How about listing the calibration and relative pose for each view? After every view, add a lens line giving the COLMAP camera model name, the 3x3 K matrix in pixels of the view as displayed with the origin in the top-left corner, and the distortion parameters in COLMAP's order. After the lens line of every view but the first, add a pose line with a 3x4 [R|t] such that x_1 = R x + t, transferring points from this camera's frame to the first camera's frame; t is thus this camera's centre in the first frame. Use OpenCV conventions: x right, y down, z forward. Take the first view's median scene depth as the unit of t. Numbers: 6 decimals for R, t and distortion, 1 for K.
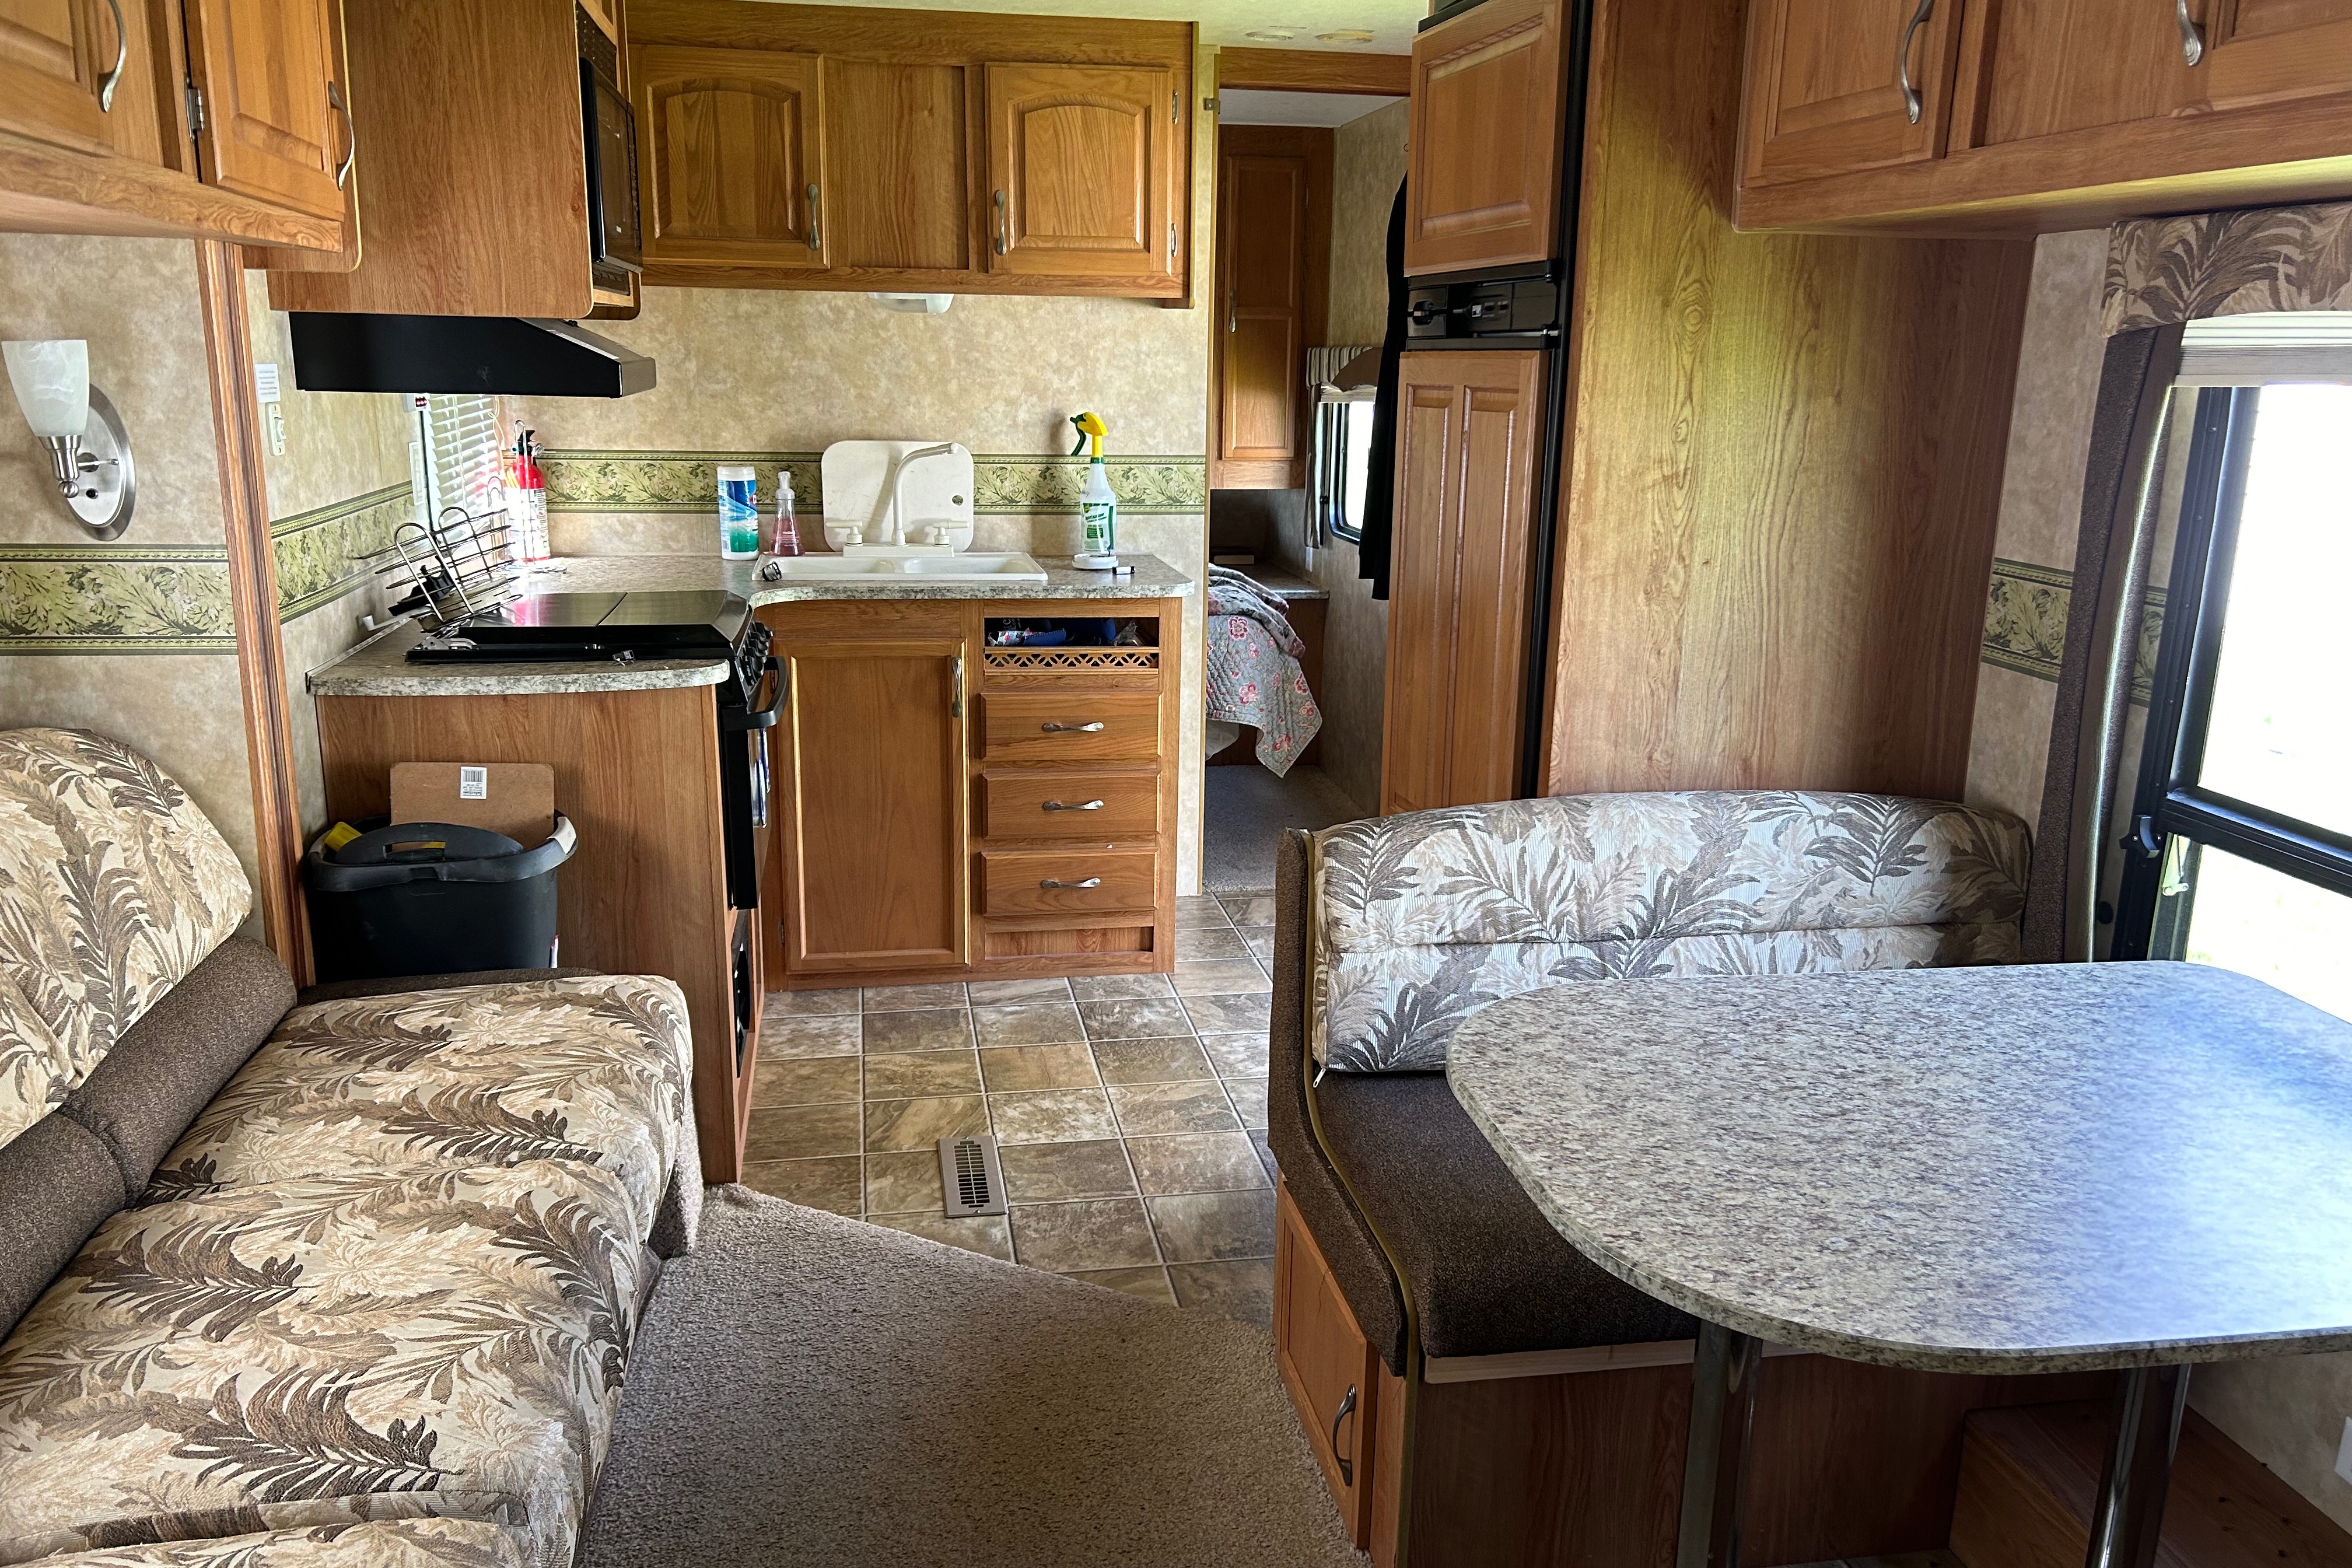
lens RADIAL K [[1834.1, 0, 1176.0], [0, 1834.1, 784.0], [0, 0, 1]] dist [0.073289, 0.000484]
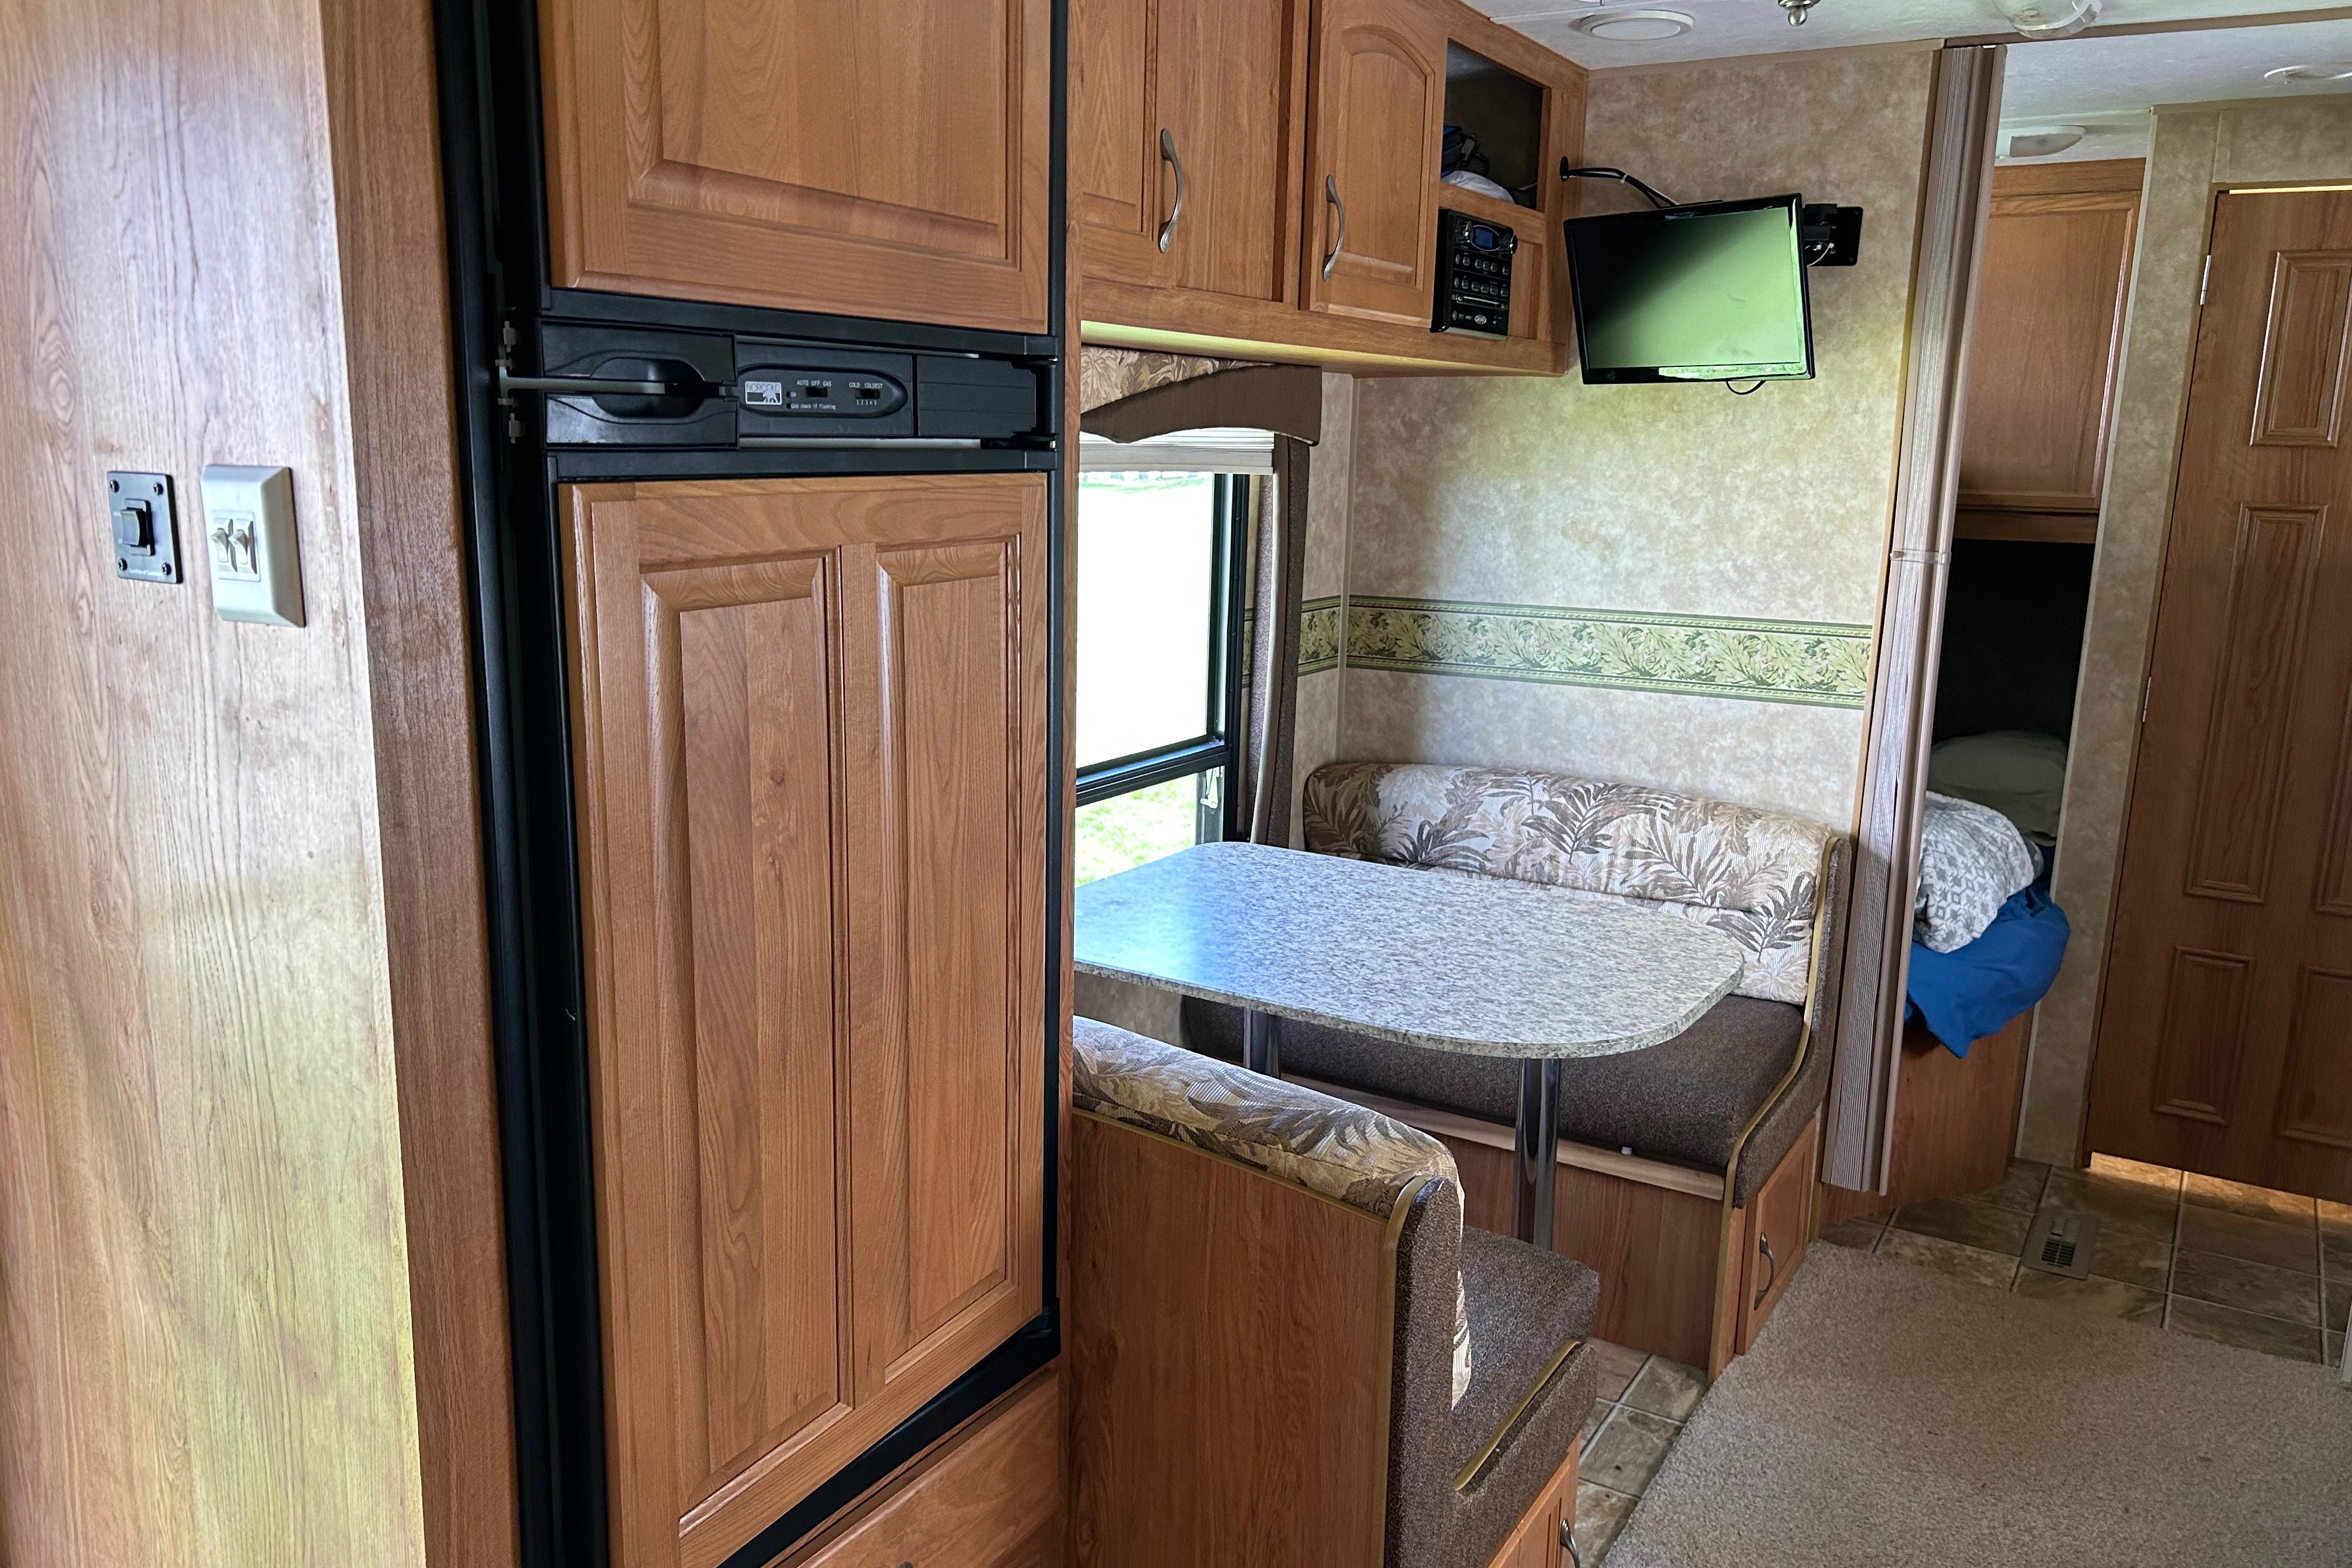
lens RADIAL K [[1630.5, 0, 1176.0], [0, 1630.5, 784.0], [0, 0, 1]] dist [-0.081120, -0.000217]
pose [[-0.726487, -0.166290, 0.666756, -0.309862], [0.126791, 0.921183, 0.367894, -0.443053], [-0.675382, 0.351809, -0.648144, 1.860613]]
